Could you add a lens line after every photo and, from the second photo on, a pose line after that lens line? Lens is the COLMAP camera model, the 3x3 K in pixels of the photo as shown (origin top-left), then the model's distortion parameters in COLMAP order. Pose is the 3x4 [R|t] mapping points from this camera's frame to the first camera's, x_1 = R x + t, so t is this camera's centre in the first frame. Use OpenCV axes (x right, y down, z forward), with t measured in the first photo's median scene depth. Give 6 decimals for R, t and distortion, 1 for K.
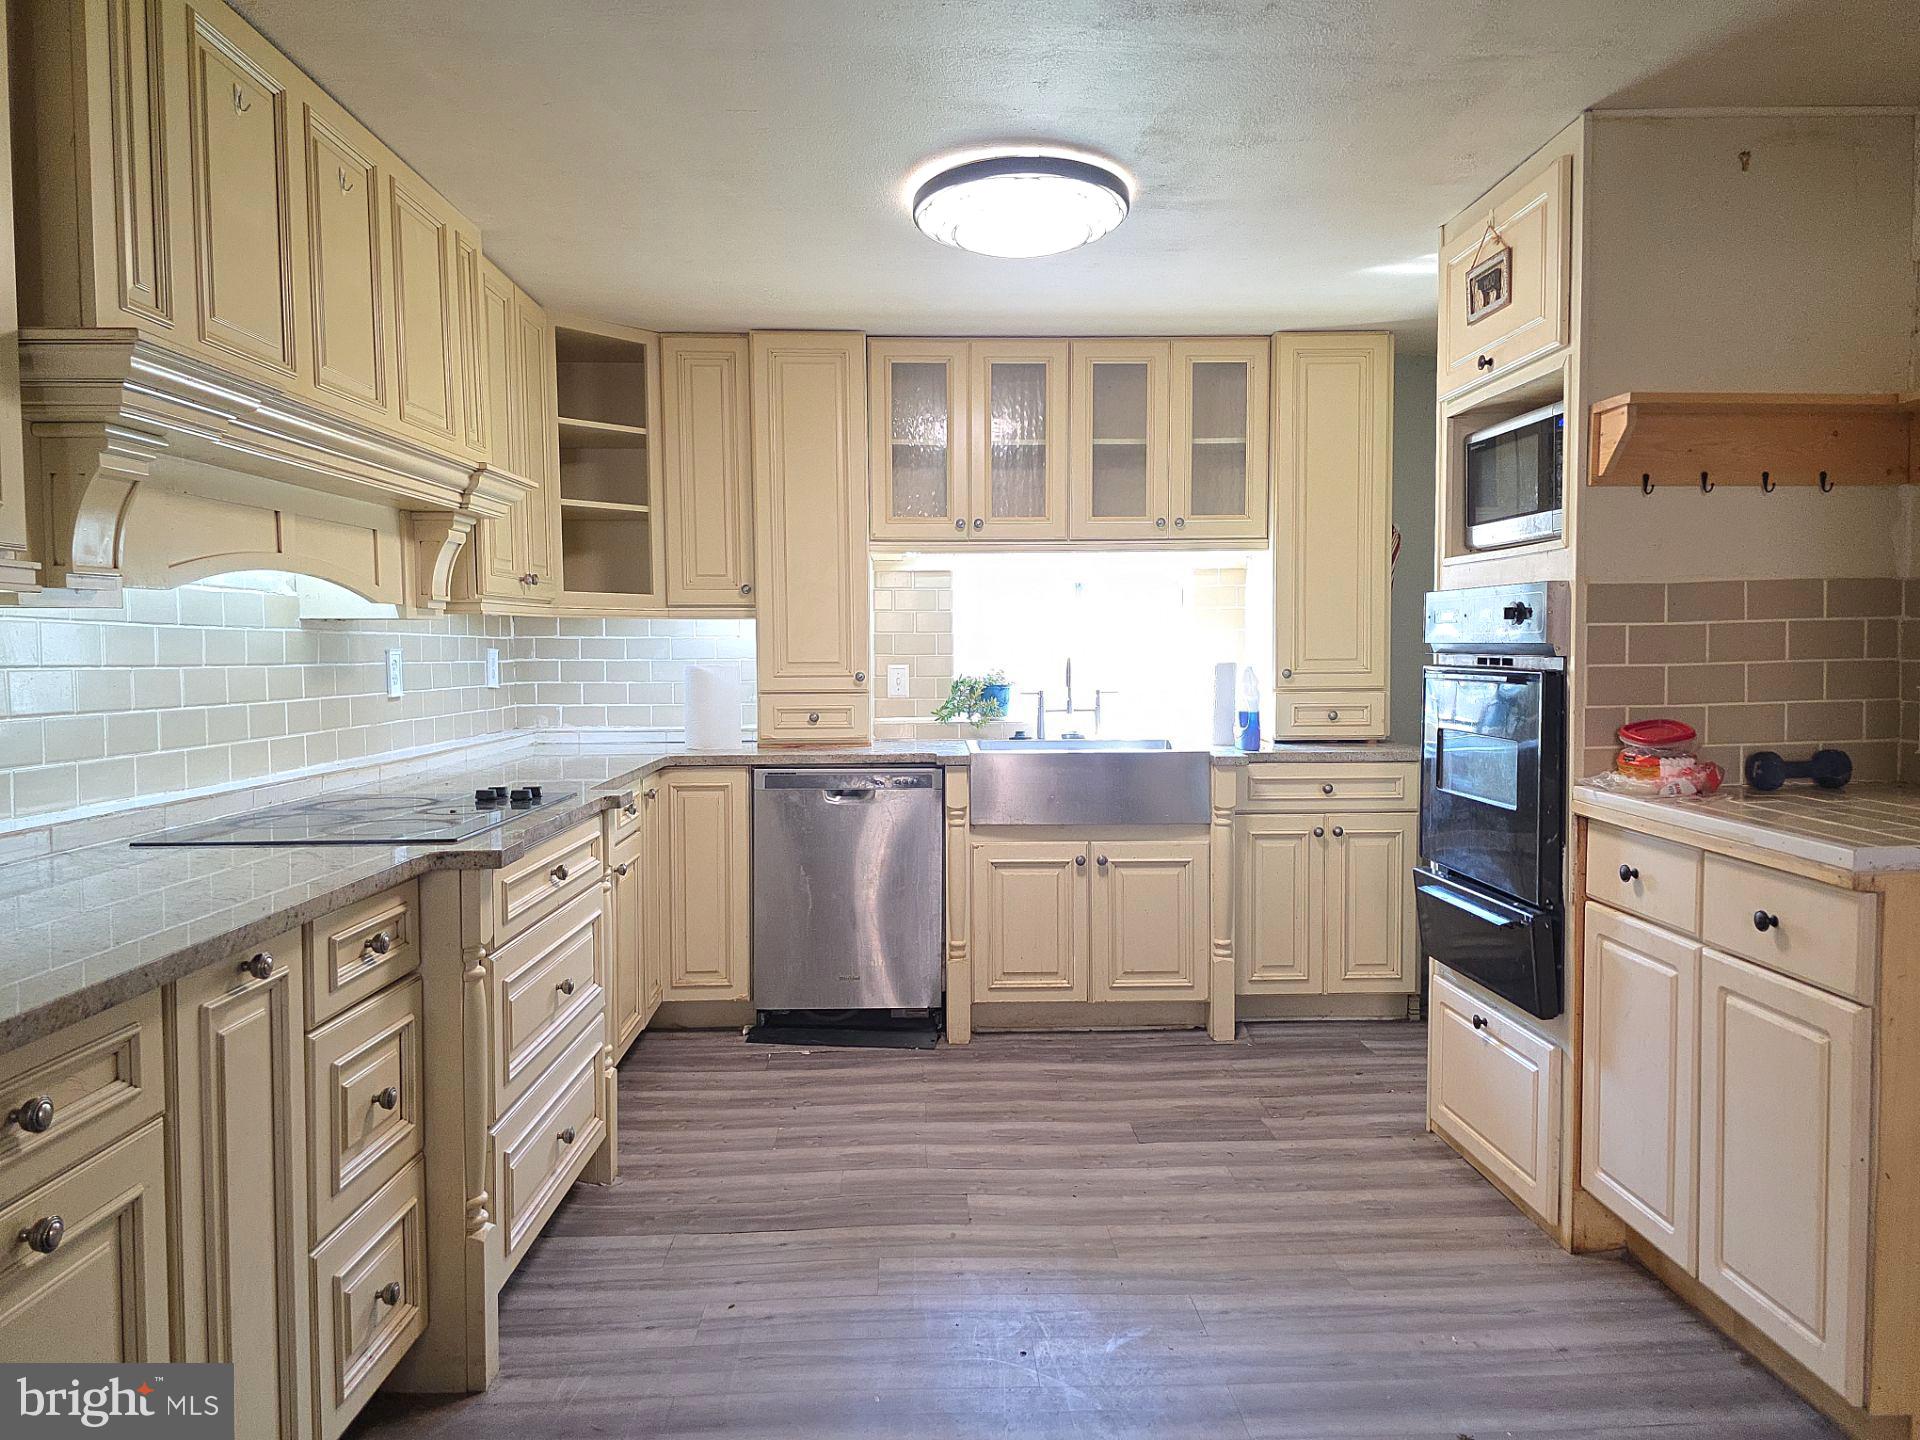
lens RADIAL K [[1292.6, 0, 968.7], [0, 1292.6, 704.8], [0, 0, 1]] dist [0.049866, -0.042517]
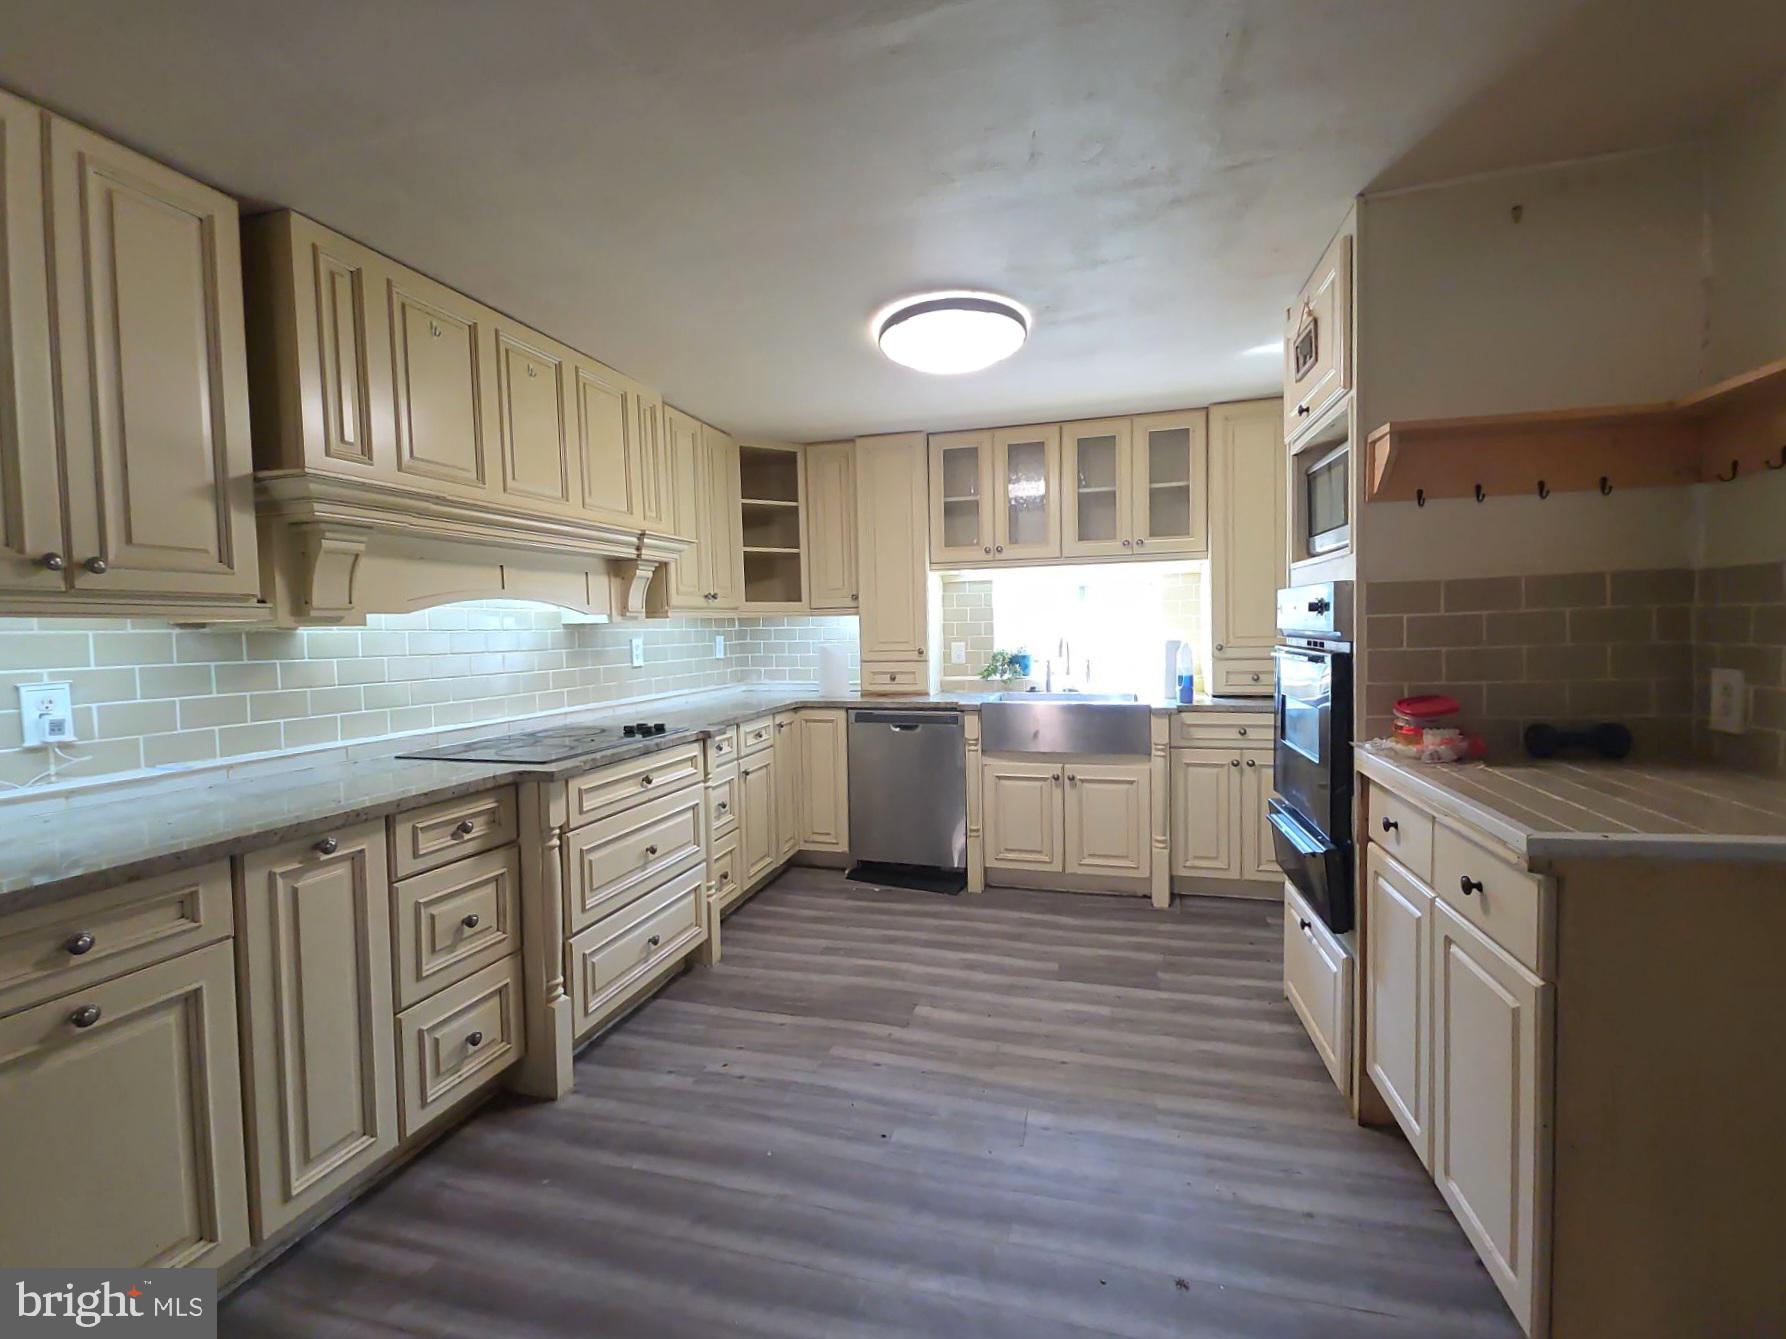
lens RADIAL K [[760.8, 0, 890.1], [0, 760.8, 658.6], [0, 0, 1]] dist [0.002772, 0.000148]
pose [[0.951756, -0.001158, -0.306853, 0.220304], [0.001473, 0.999999, 0.000793, -0.018747], [0.306851, -0.001207, 0.951757, 0.151883]]
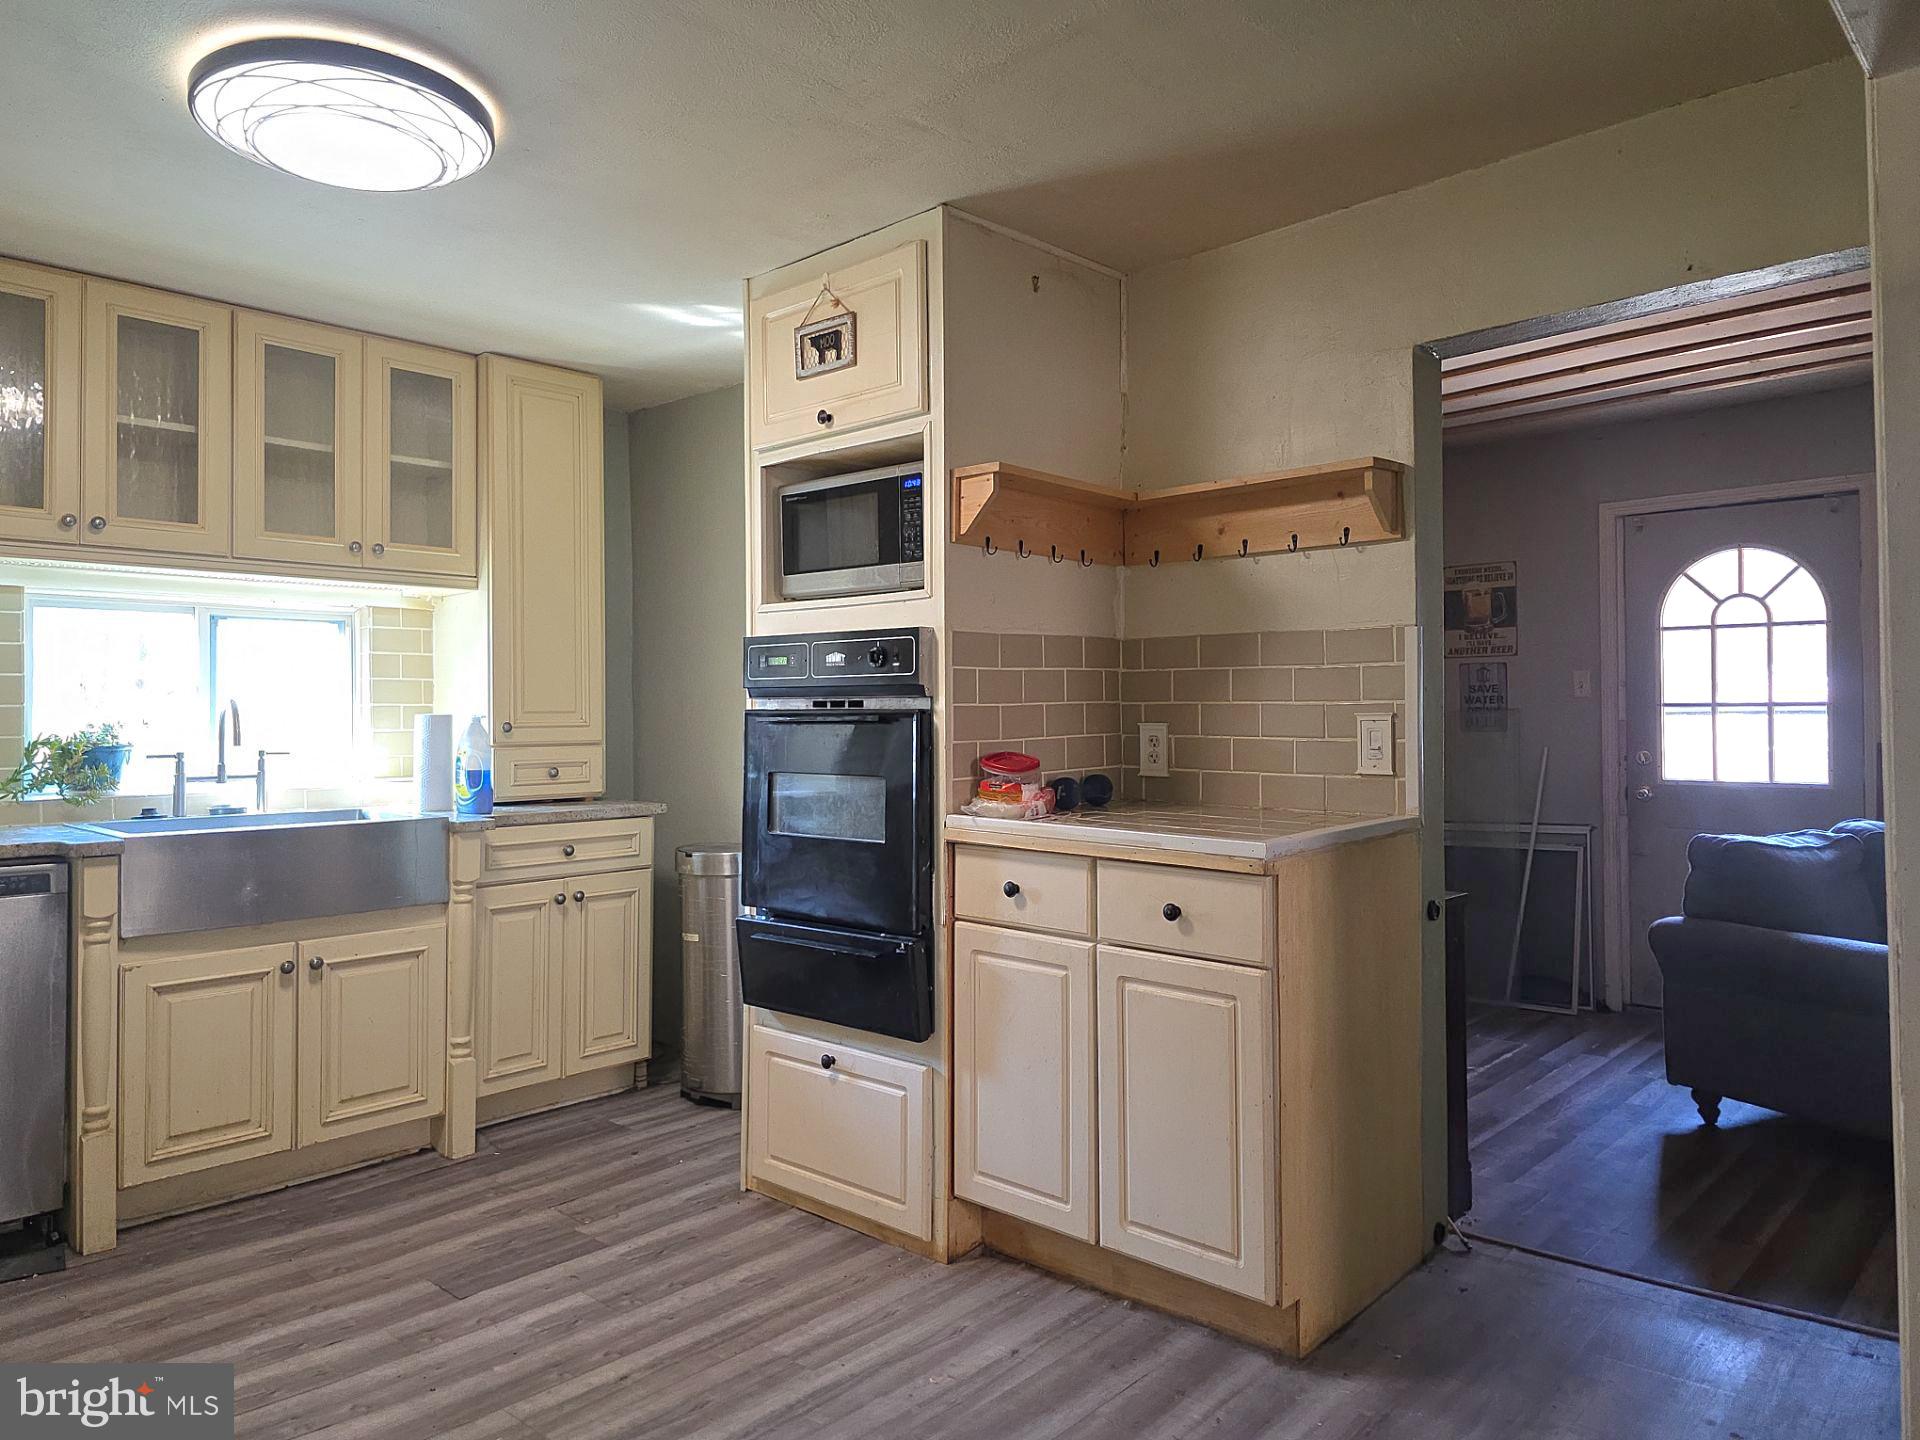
lens RADIAL K [[1296.0, 0, 946.5], [0, 1296.0, 697.6], [0, 0, 1]] dist [0.073425, -0.063758]
pose [[0.714001, 0.011479, 0.700051, -0.239178], [0.033232, 0.998183, -0.050262, 0.015110], [-0.699356, 0.059151, 0.712322, 0.188575]]
